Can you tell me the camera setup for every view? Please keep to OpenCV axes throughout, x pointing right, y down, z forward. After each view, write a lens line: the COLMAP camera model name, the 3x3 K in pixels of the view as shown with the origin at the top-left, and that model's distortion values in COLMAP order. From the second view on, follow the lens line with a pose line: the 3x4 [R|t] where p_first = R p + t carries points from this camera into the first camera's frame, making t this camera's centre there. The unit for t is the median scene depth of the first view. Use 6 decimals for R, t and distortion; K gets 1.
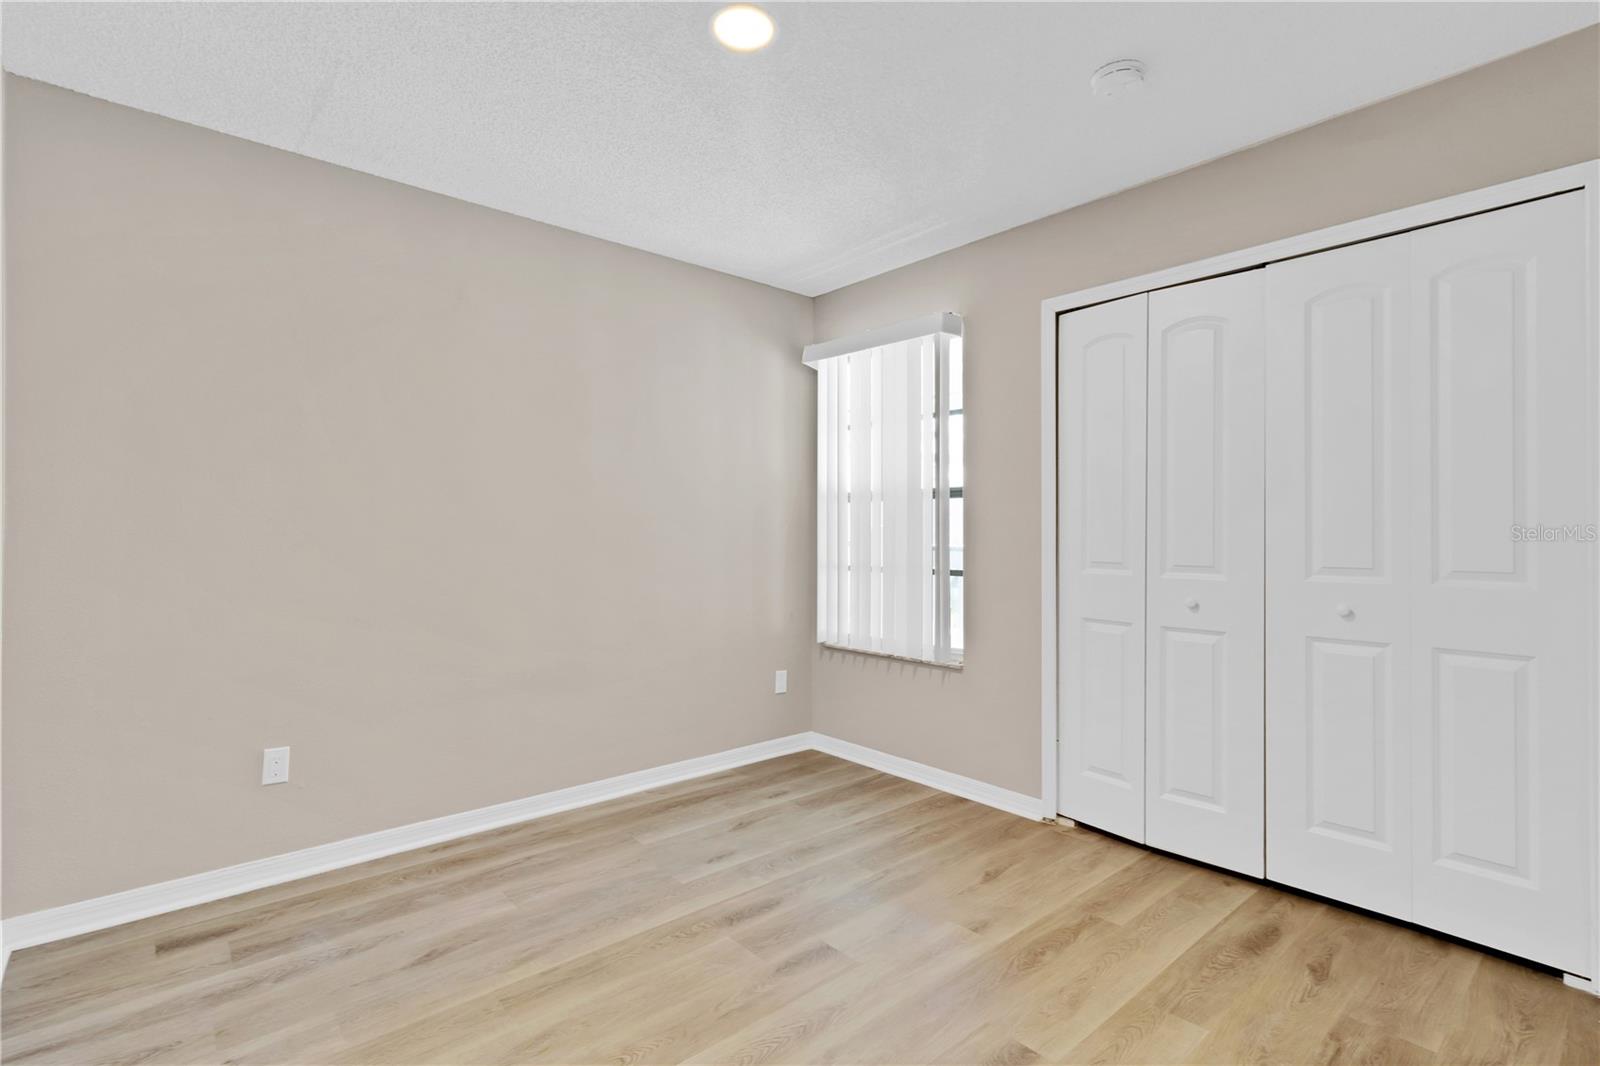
lens RADIAL K [[760.3, 0, 798.7], [0, 760.3, 527.8], [0, 0, 1]] dist [0.001178, -0.000053]
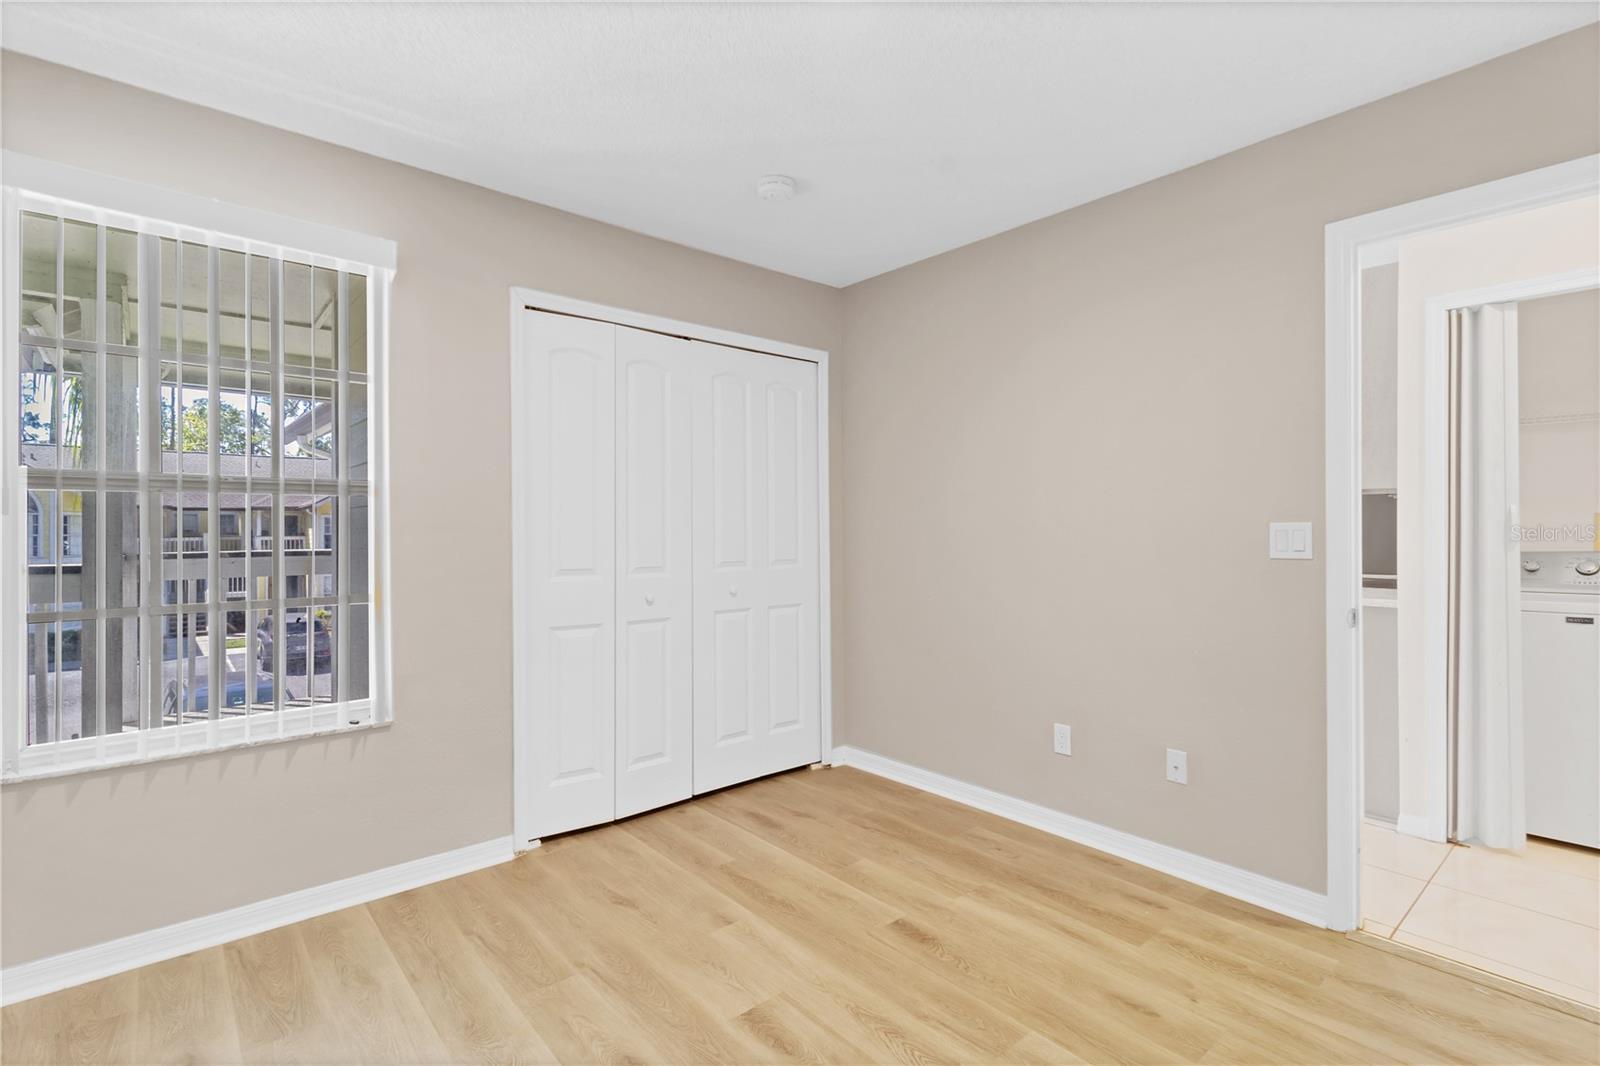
lens RADIAL K [[760.3, 0, 799.8], [0, 760.3, 533.1], [0, 0, 1]] dist [0.001178, -0.000053]
pose [[-0.000194, -0.005460, 0.999985, -0.690629], [-0.000566, 0.999985, 0.005460, -0.010851], [-1.000000, -0.000565, -0.000197, 0.767755]]
